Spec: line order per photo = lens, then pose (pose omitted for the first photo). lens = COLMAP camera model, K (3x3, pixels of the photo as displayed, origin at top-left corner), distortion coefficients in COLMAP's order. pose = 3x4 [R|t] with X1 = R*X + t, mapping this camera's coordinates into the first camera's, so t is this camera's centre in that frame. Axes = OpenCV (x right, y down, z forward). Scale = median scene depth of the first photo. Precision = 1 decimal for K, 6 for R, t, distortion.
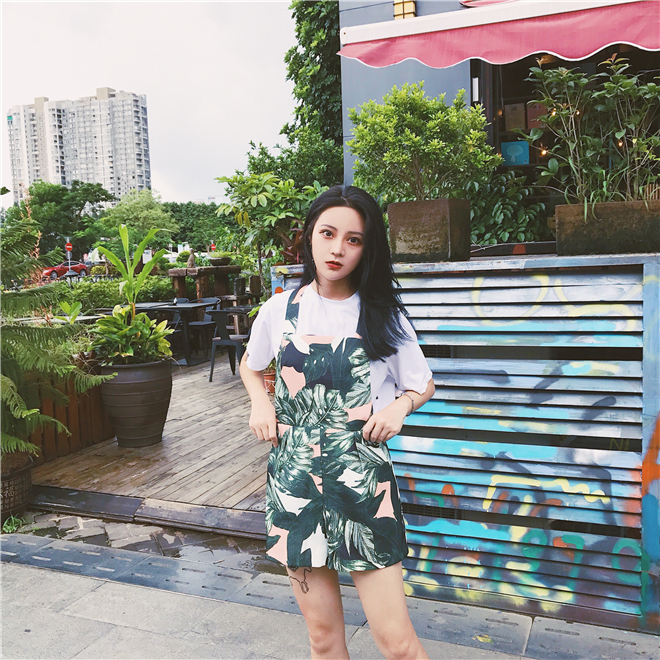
lens RADIAL K [[730.1, 0, 324.5], [0, 730.1, 328.4], [0, 0, 1]] dist [0.004638, 0.000000]
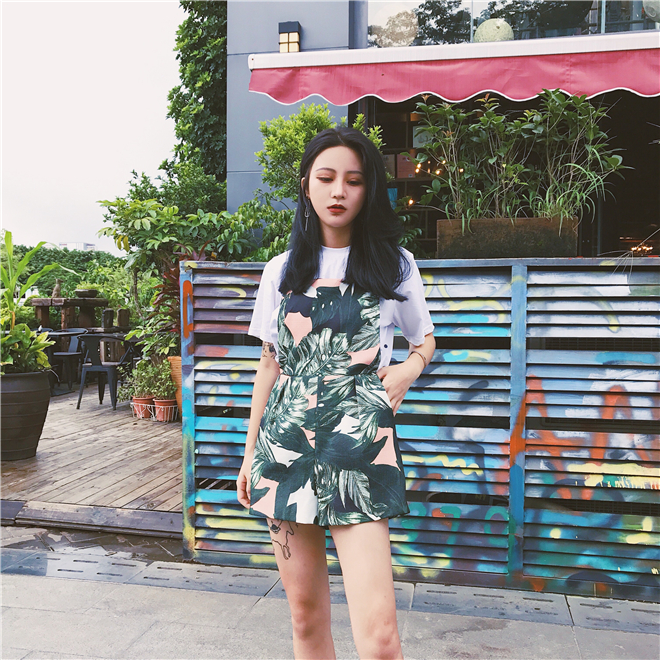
lens RADIAL K [[730.1, 0, 331.1], [0, 730.1, 325.9], [0, 0, 1]] dist [0.004638, 0.000000]
pose [[0.978582, 0.038416, 0.202241, -0.060195], [-0.021957, 0.996307, -0.083007, 0.079177], [-0.204683, 0.076789, 0.975812, -0.062098]]
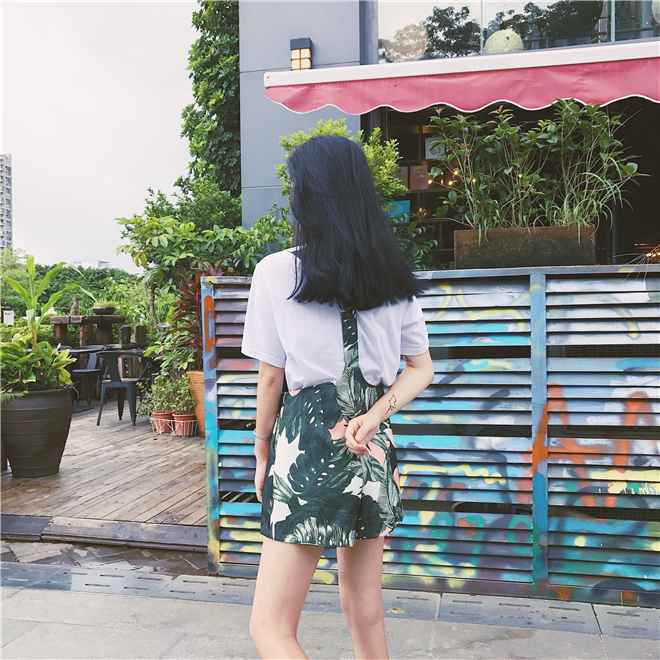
lens RADIAL K [[730.1, 0, 331.0], [0, 730.1, 325.4], [0, 0, 1]] dist [0.004638, 0.000000]
pose [[0.982838, 0.023125, 0.183017, -0.069199], [-0.004713, 0.994936, -0.100405, 0.080428], [-0.184412, 0.097819, 0.977969, -0.068430]]
